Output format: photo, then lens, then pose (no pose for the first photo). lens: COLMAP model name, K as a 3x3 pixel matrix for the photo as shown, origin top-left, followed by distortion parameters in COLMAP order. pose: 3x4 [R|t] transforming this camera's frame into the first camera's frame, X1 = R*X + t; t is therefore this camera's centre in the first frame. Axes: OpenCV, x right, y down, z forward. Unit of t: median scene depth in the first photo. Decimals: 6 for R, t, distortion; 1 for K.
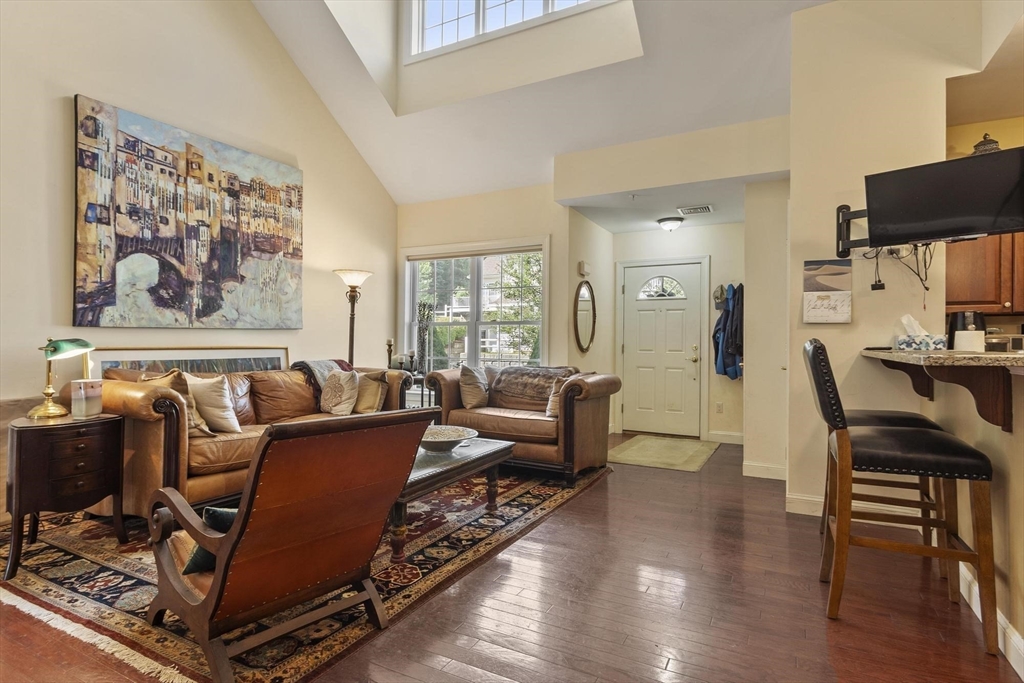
lens RADIAL K [[533.0, 0, 503.8], [0, 533.0, 337.4], [0, 0, 1]] dist [0.009145, -0.007014]
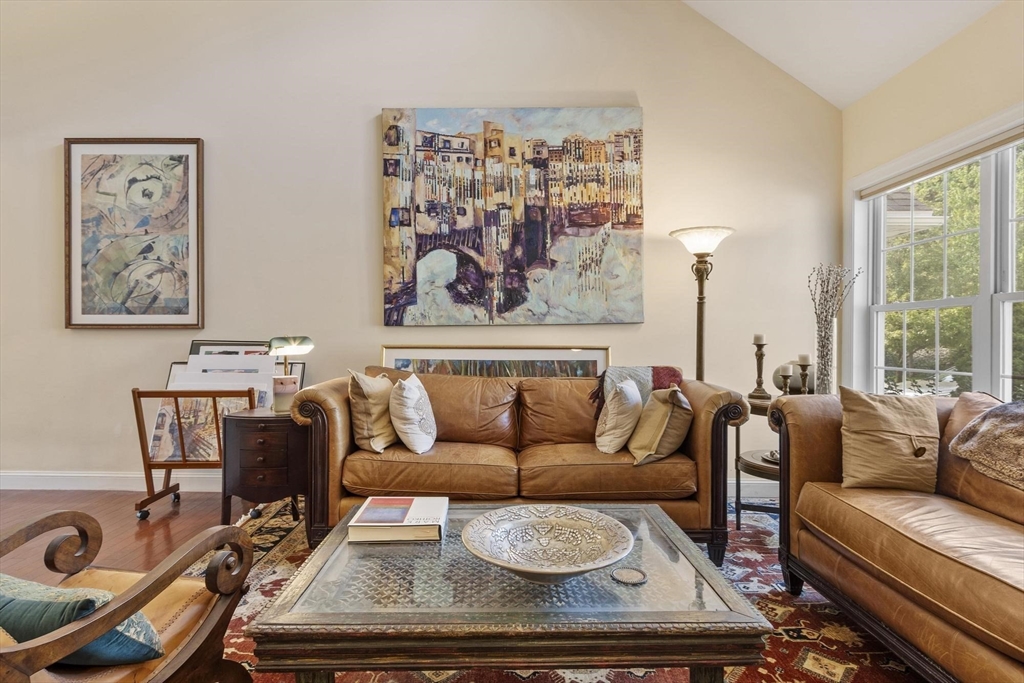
lens RADIAL K [[533.0, 0, 506.7], [0, 533.0, 336.5], [0, 0, 1]] dist [0.009145, -0.007014]
pose [[0.480583, -0.011465, -0.876874, 0.245476], [0.007187, 0.999932, -0.009136, 0.012045], [0.876920, -0.001911, 0.480633, 0.678107]]
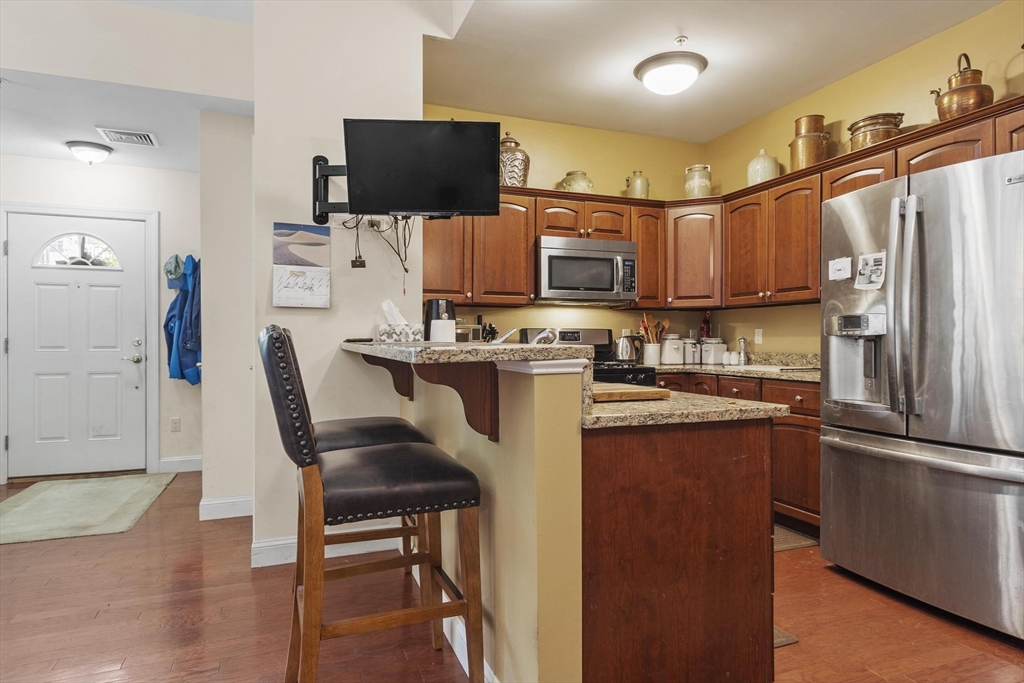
lens RADIAL K [[582.8, 0, 505.2], [0, 582.8, 342.3], [0, 0, 1]] dist [0.013241, -0.007211]
pose [[0.656549, -0.012637, 0.754177, 0.161617], [-0.002592, 0.999816, 0.019010, 0.005957], [-0.754279, -0.014435, 0.656396, 0.227537]]
